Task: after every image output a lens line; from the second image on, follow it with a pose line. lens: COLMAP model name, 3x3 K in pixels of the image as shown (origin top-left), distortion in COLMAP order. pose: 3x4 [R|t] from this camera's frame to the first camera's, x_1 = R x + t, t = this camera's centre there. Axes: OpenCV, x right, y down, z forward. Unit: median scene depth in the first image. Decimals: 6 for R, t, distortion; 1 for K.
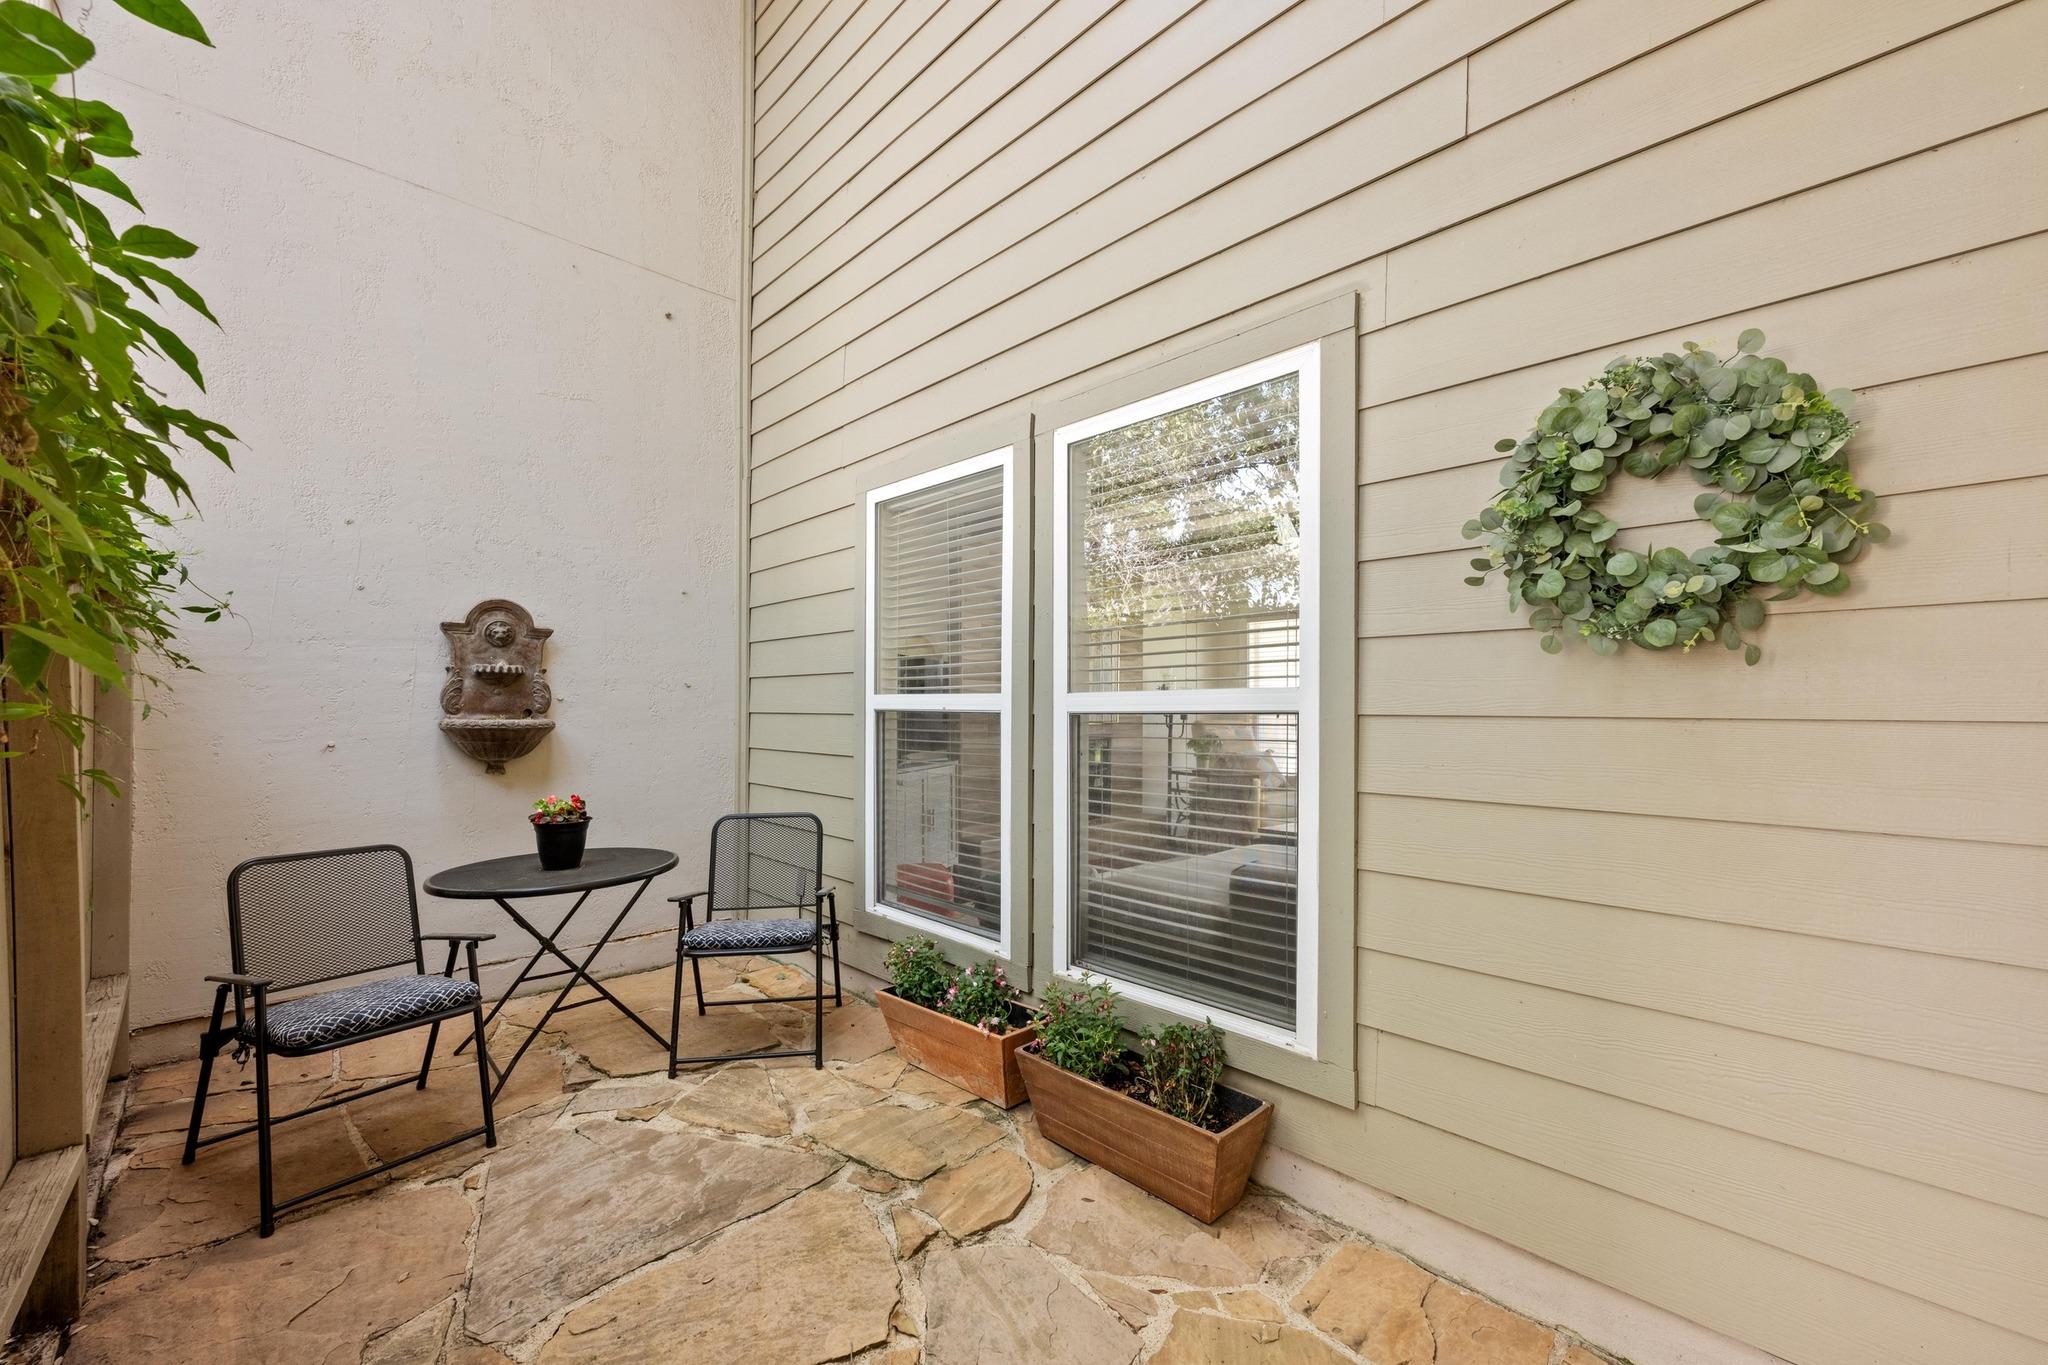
lens RADIAL K [[808.6, 0, 1022.1], [0, 808.6, 699.9], [0, 0, 1]] dist [-0.000434, -0.000171]
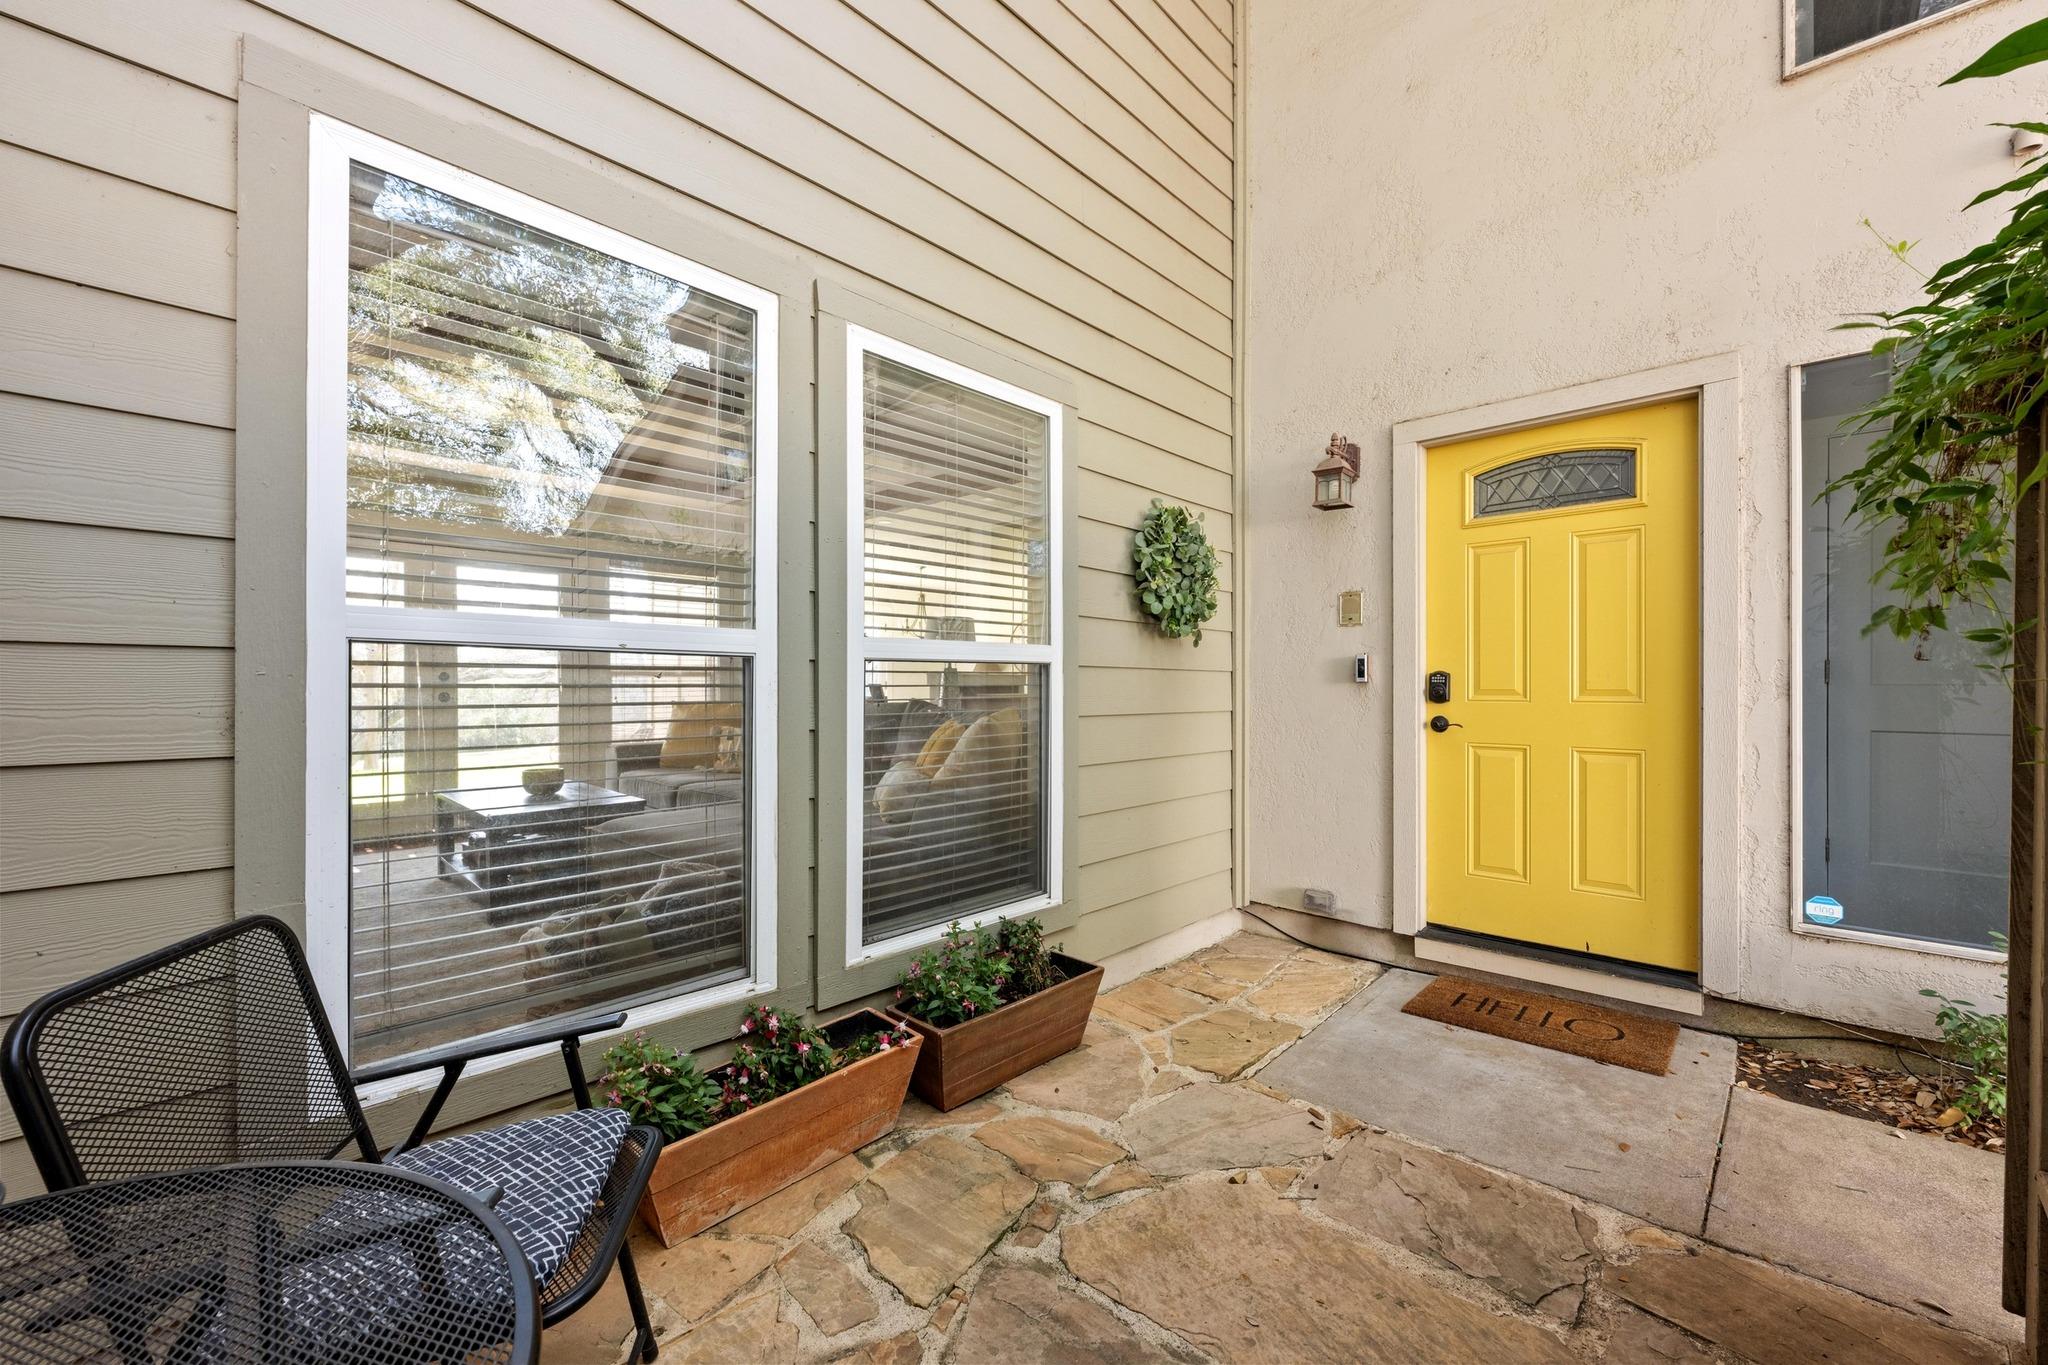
lens RADIAL K [[808.6, 0, 1021.8], [0, 808.6, 681.2], [0, 0, 1]] dist [-0.000434, -0.000171]
pose [[-0.040158, -0.000438, 0.999193, -0.893094], [-0.016651, 0.999861, -0.000231, 0.039651], [-0.999055, -0.016647, -0.040160, 0.940007]]
